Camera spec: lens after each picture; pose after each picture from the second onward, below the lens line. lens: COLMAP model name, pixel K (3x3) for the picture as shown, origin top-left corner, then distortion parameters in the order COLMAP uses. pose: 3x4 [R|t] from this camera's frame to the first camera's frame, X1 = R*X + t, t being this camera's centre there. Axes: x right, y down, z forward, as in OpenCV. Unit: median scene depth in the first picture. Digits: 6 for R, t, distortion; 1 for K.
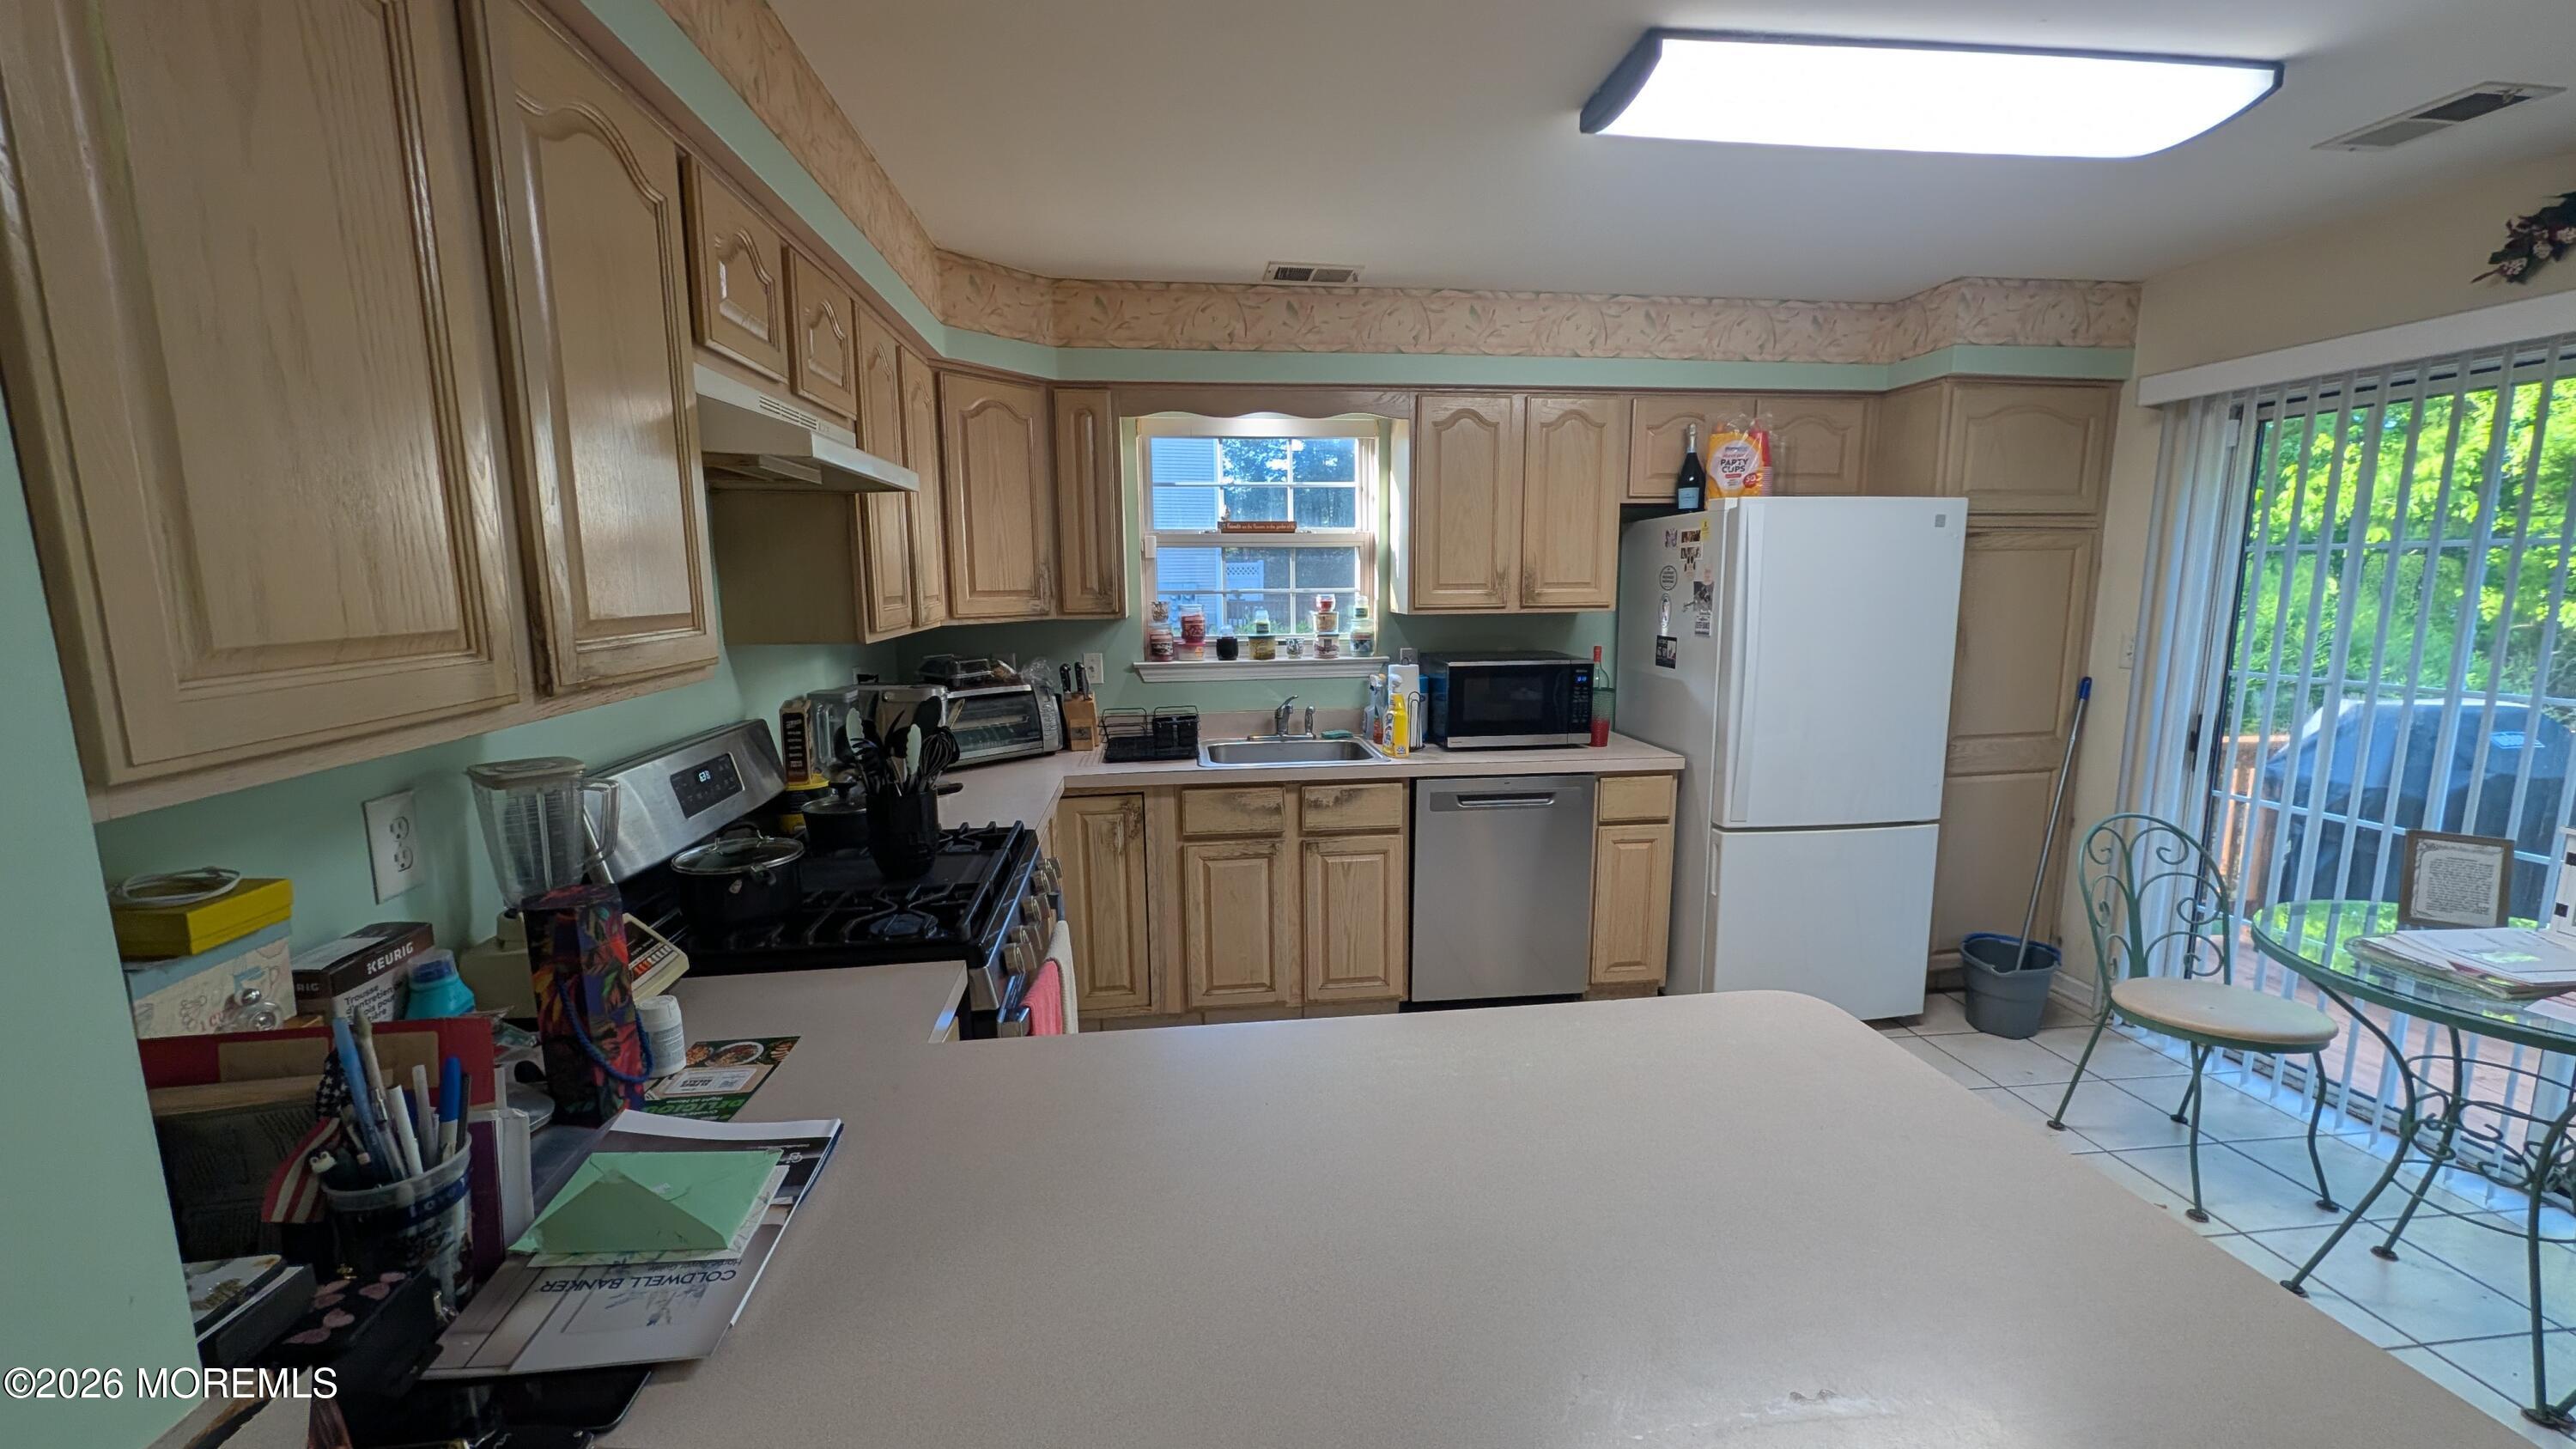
lens RADIAL K [[995.4, 0, 1288.0], [0, 995.4, 724.5], [0, 0, 1]] dist [0.001136, 0.000121]
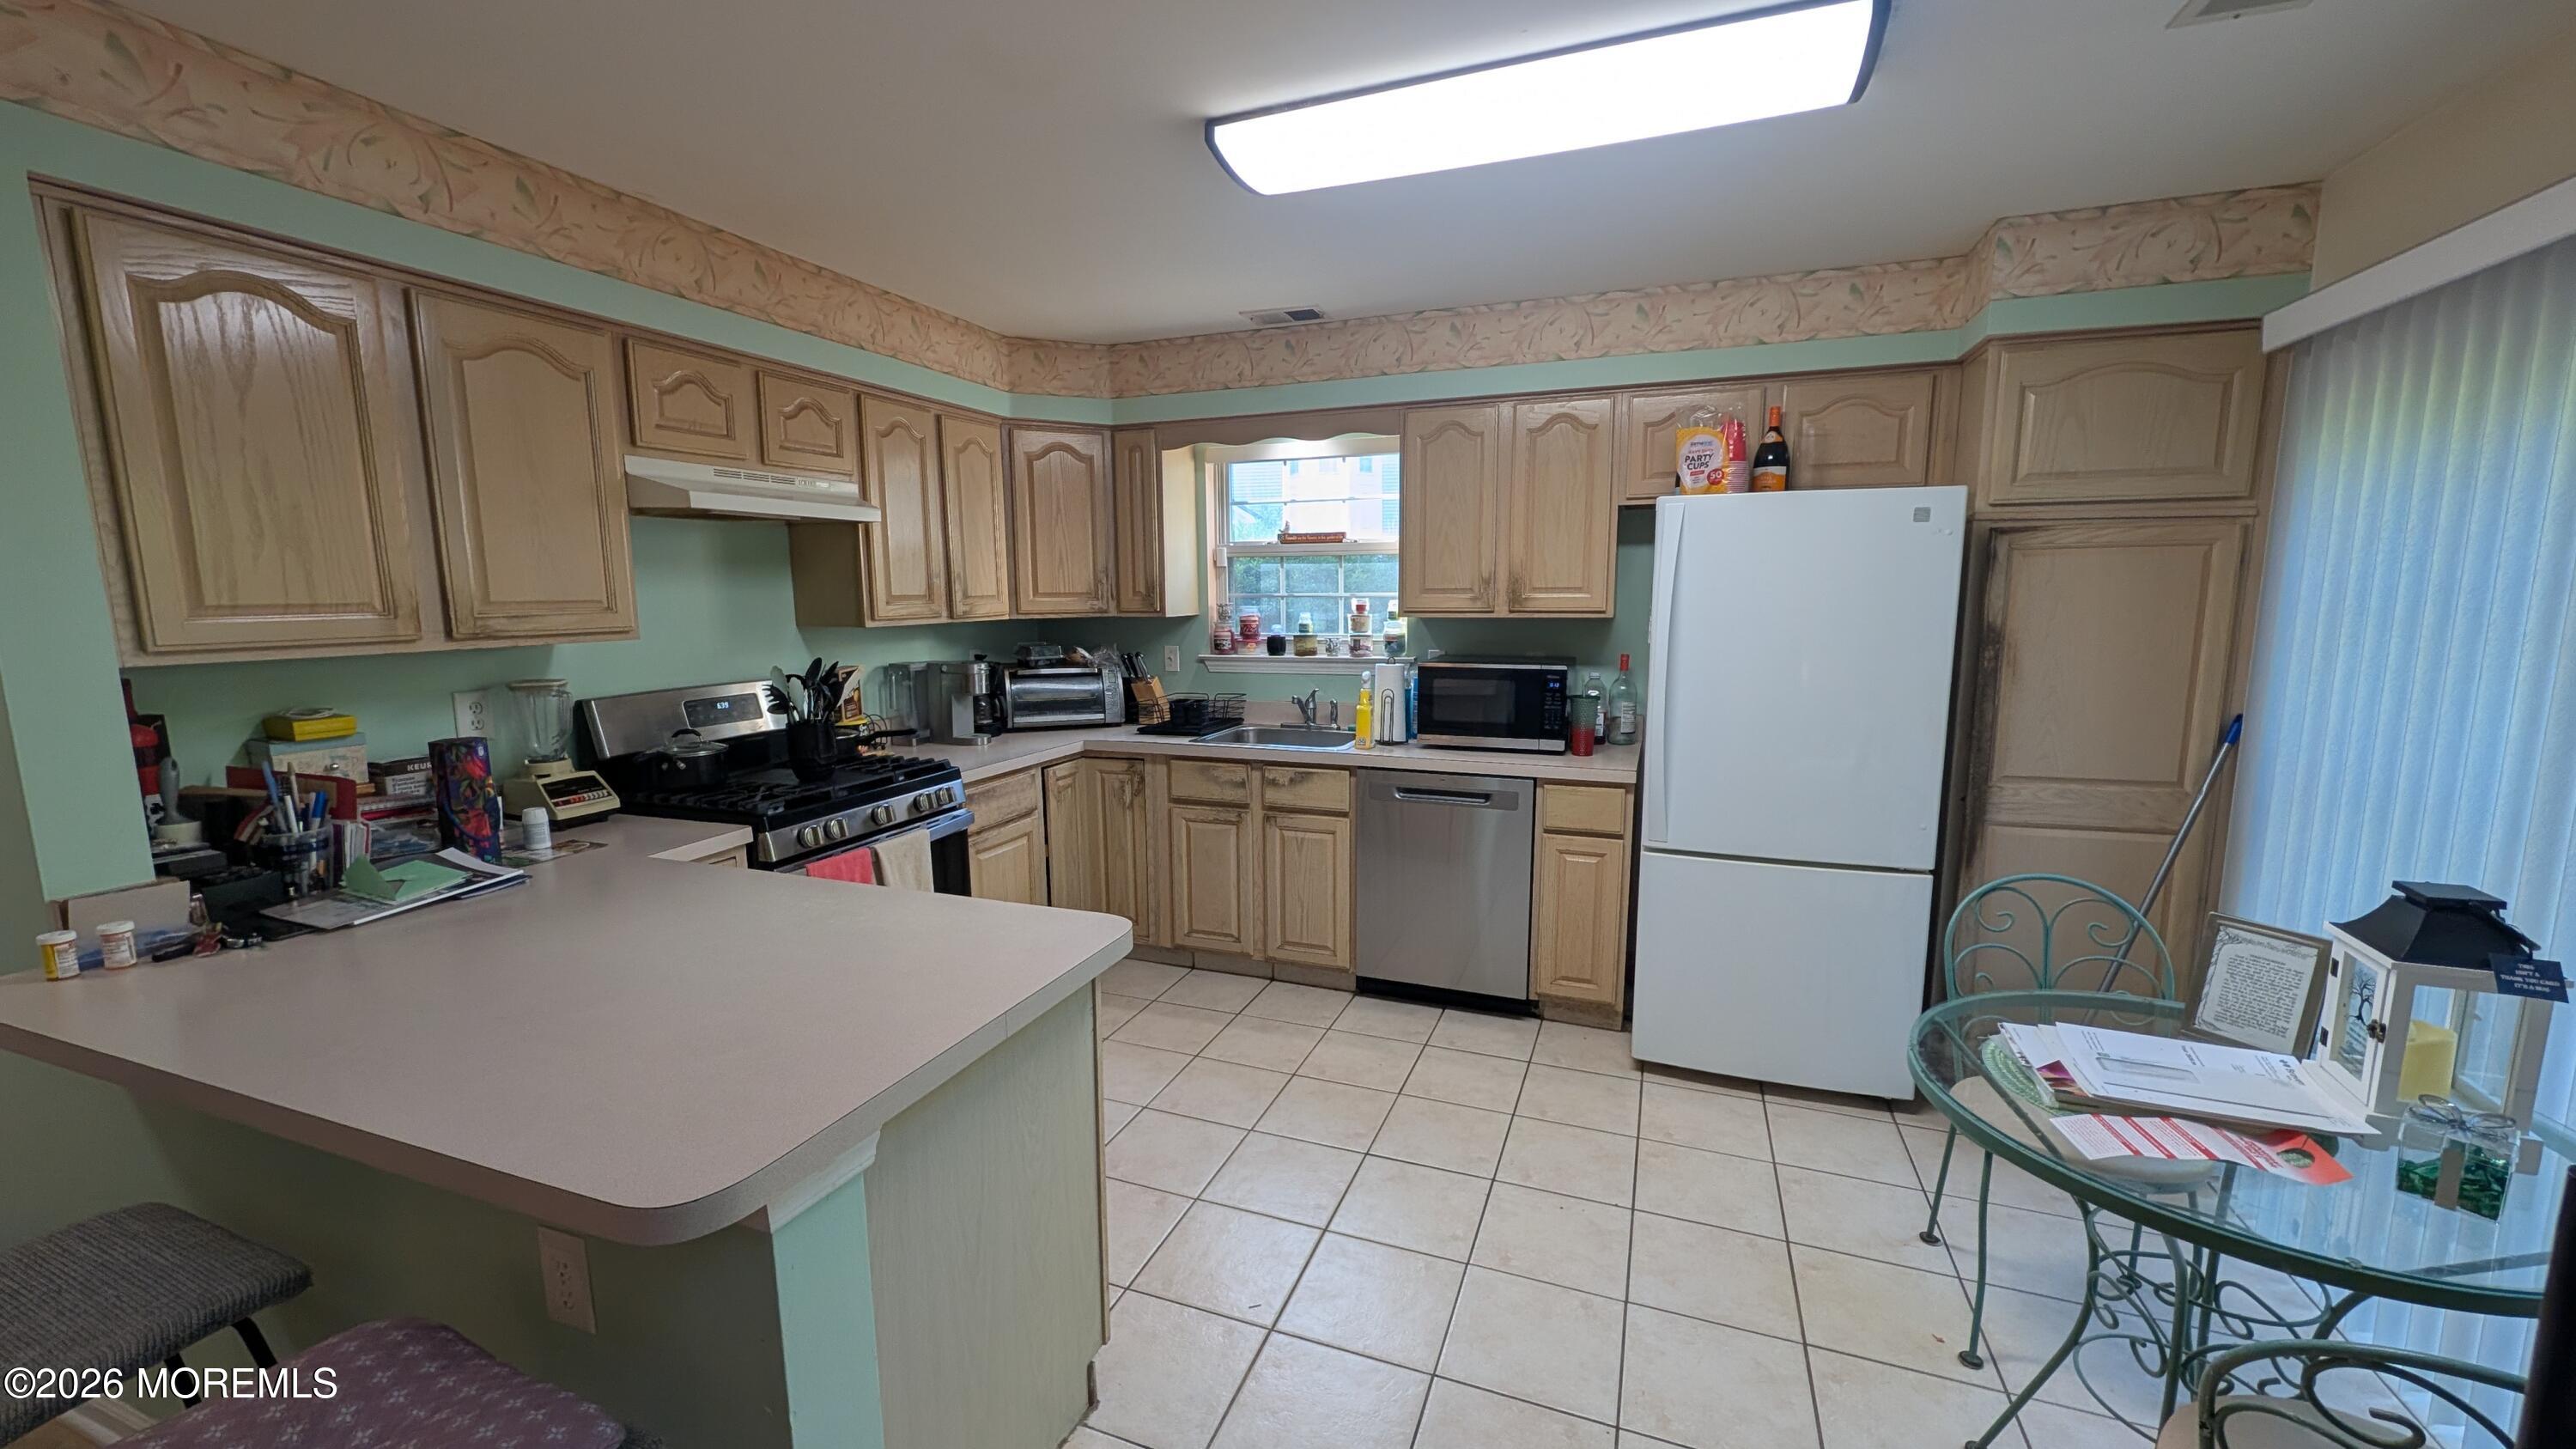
lens RADIAL K [[995.4, 0, 1288.0], [0, 995.4, 724.5], [0, 0, 1]] dist [0.001136, 0.000121]
pose [[0.883250, 0.065321, -0.464331, 0.549172], [-0.069140, 0.997568, 0.008817, 0.003190], [0.463777, 0.024316, 0.885618, 0.003547]]
